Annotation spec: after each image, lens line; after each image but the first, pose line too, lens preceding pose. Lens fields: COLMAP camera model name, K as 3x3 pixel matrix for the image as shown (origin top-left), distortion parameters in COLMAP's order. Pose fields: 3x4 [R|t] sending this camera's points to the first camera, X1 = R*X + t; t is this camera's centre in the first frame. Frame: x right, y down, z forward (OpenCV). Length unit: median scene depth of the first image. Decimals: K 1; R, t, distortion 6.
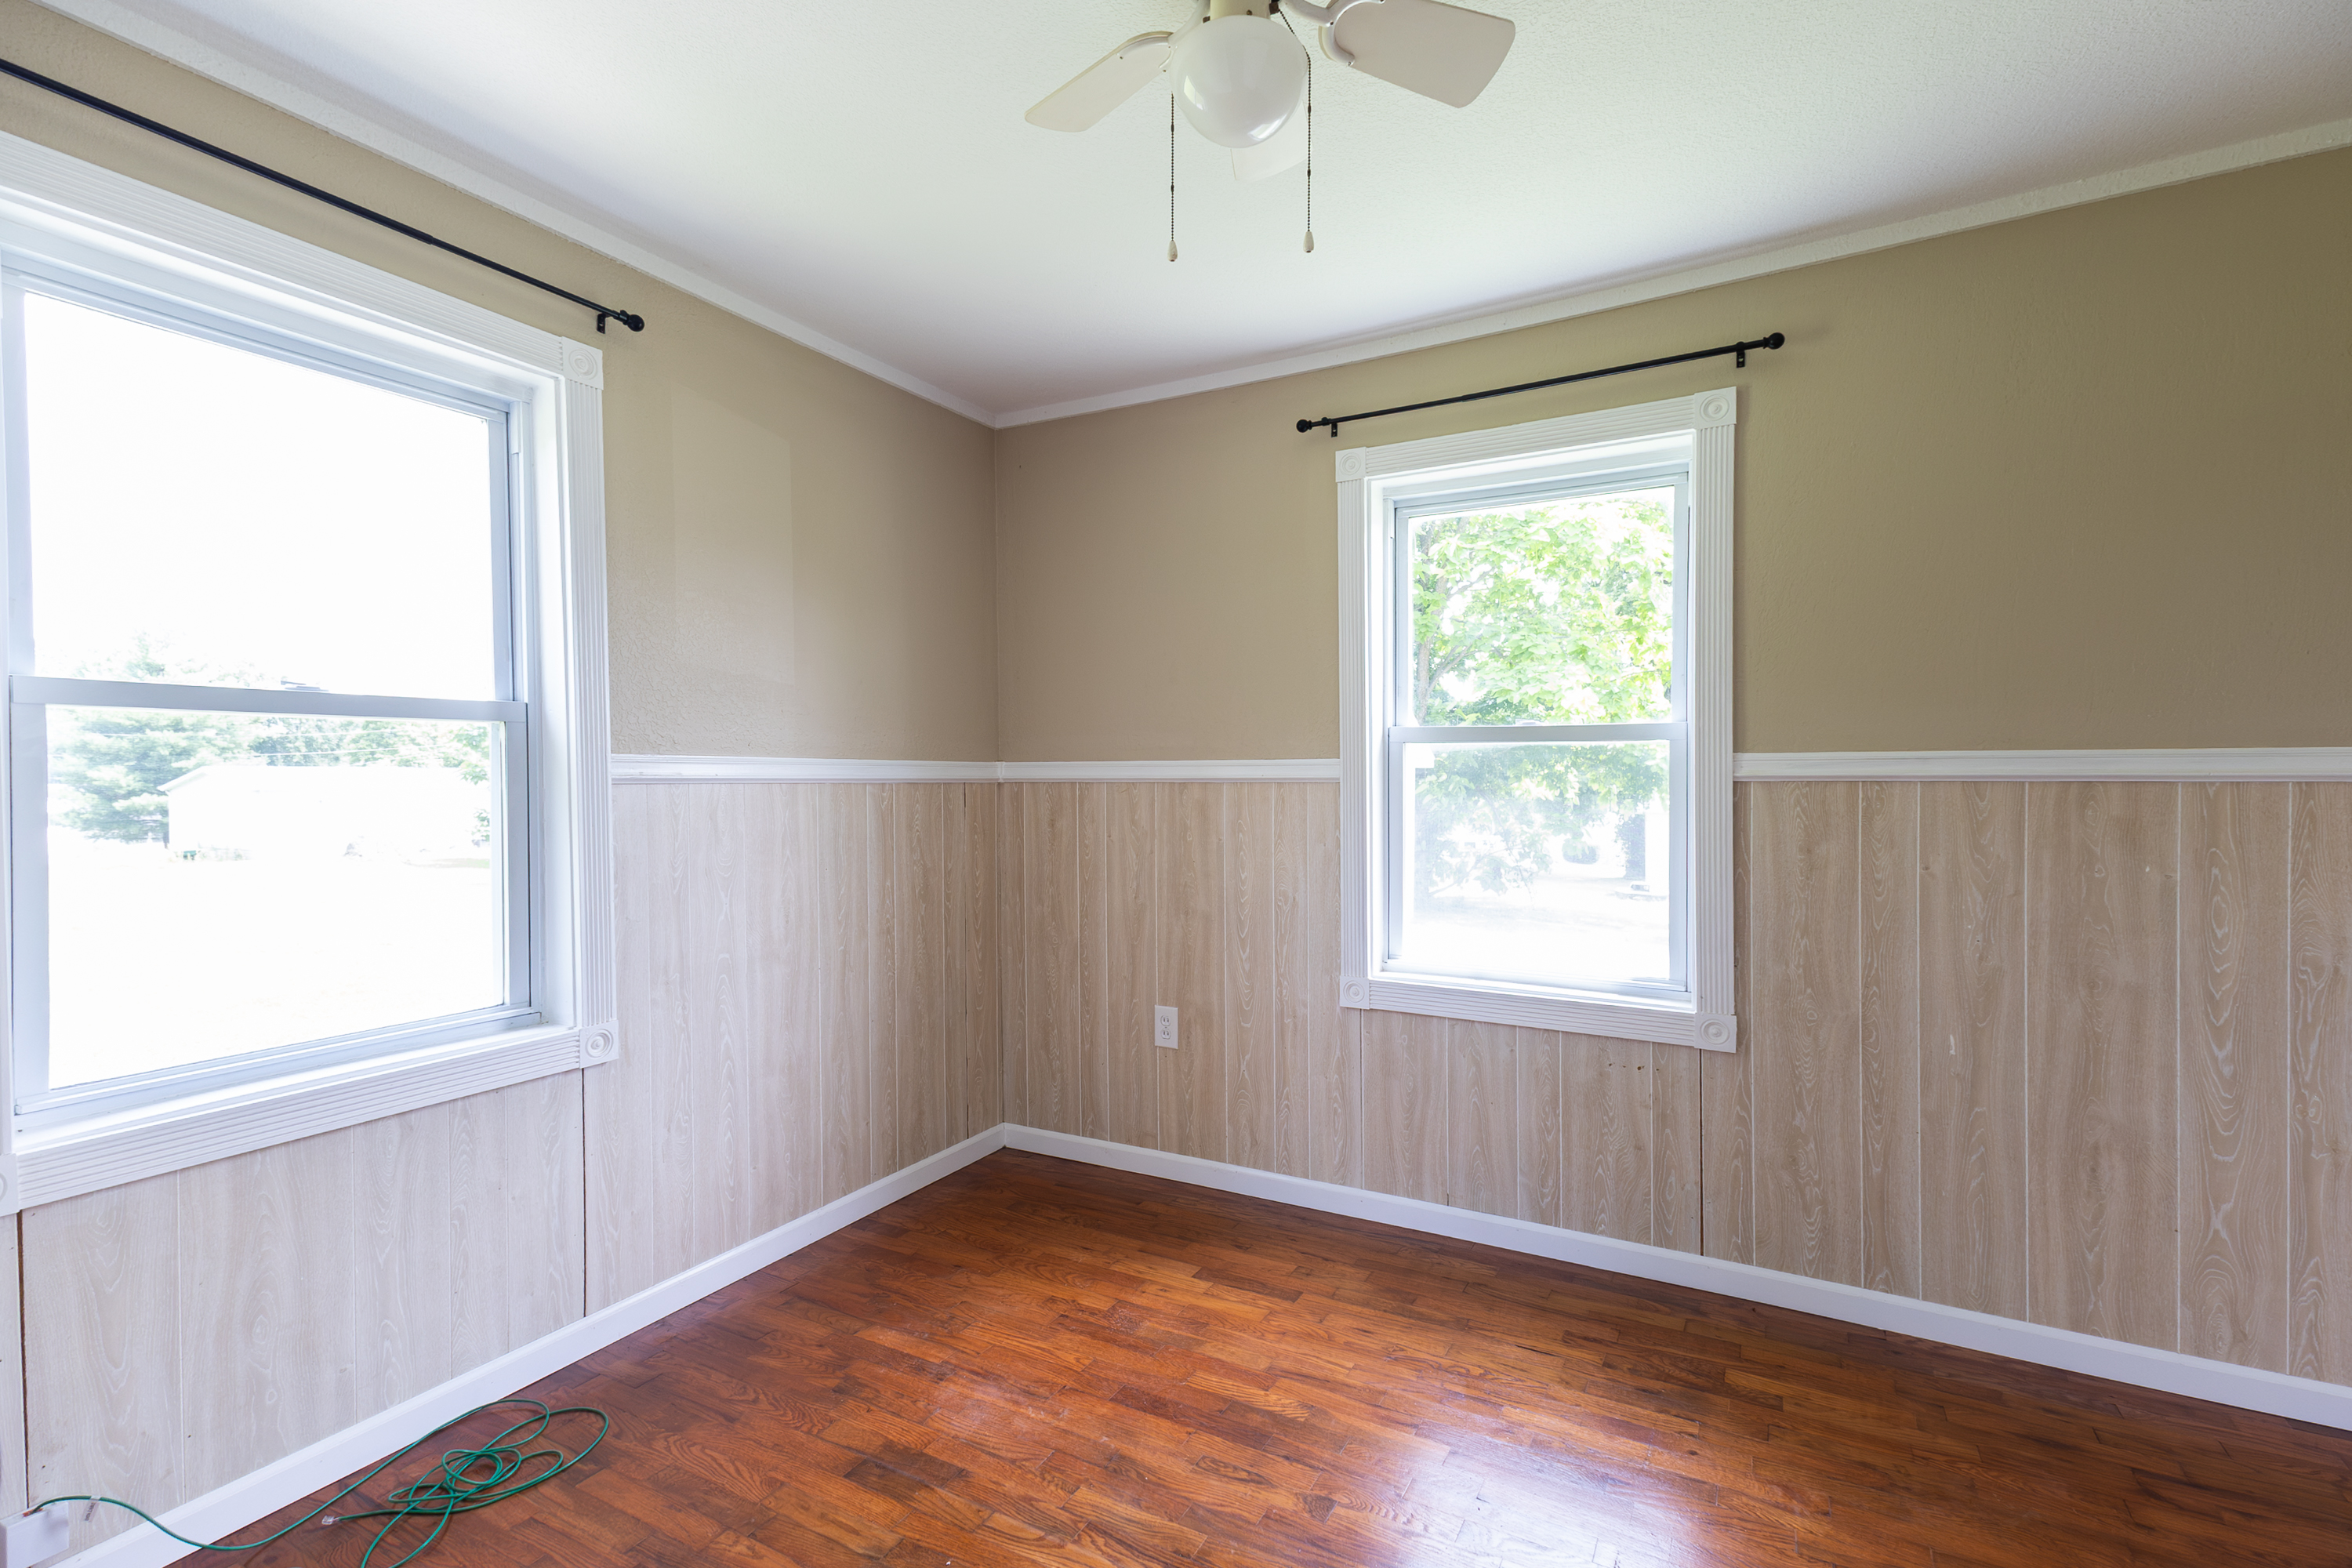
lens RADIAL K [[1074.0, 0, 1183.7], [0, 1074.0, 803.7], [0, 0, 1]] dist [0.017358, -0.001328]
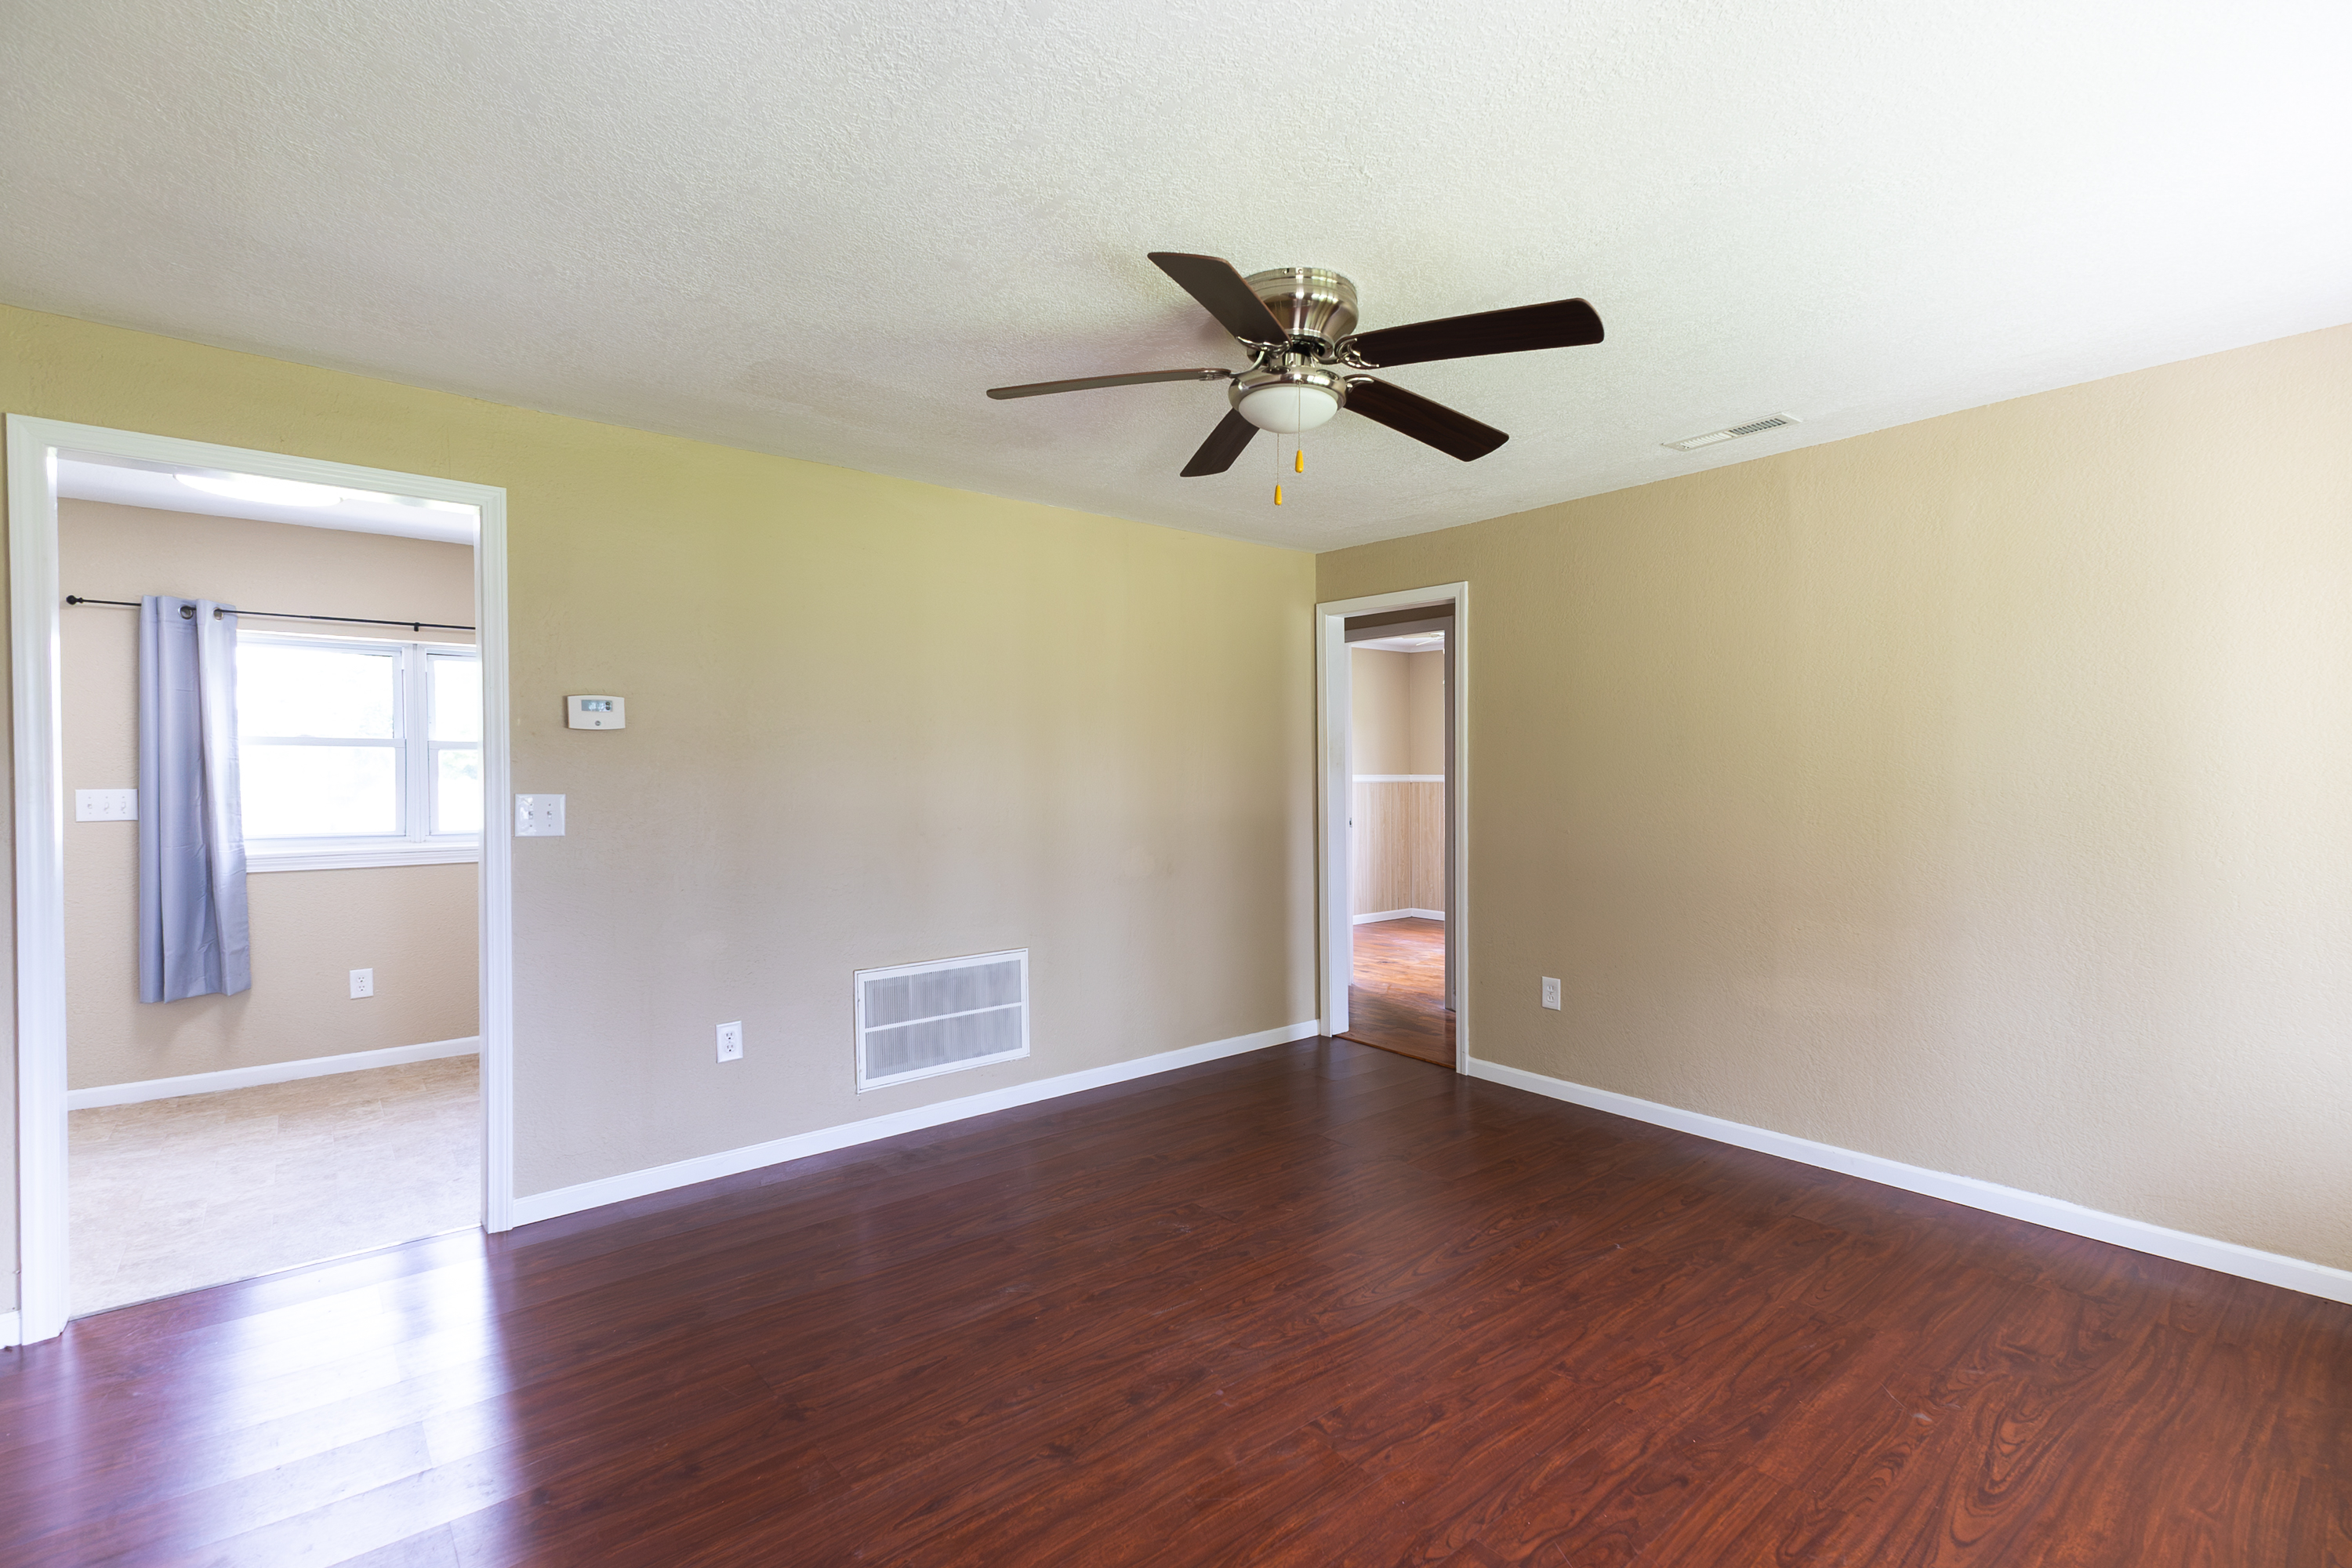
lens RADIAL K [[1074.0, 0, 1175.0], [0, 1074.0, 780.9], [0, 0, 1]] dist [0.017358, -0.001328]
pose [[0.927368, 0.006850, -0.374089, 0.262360], [-0.013469, 0.999796, -0.015082, 0.023099], [0.373909, 0.019025, 0.927270, -1.568201]]
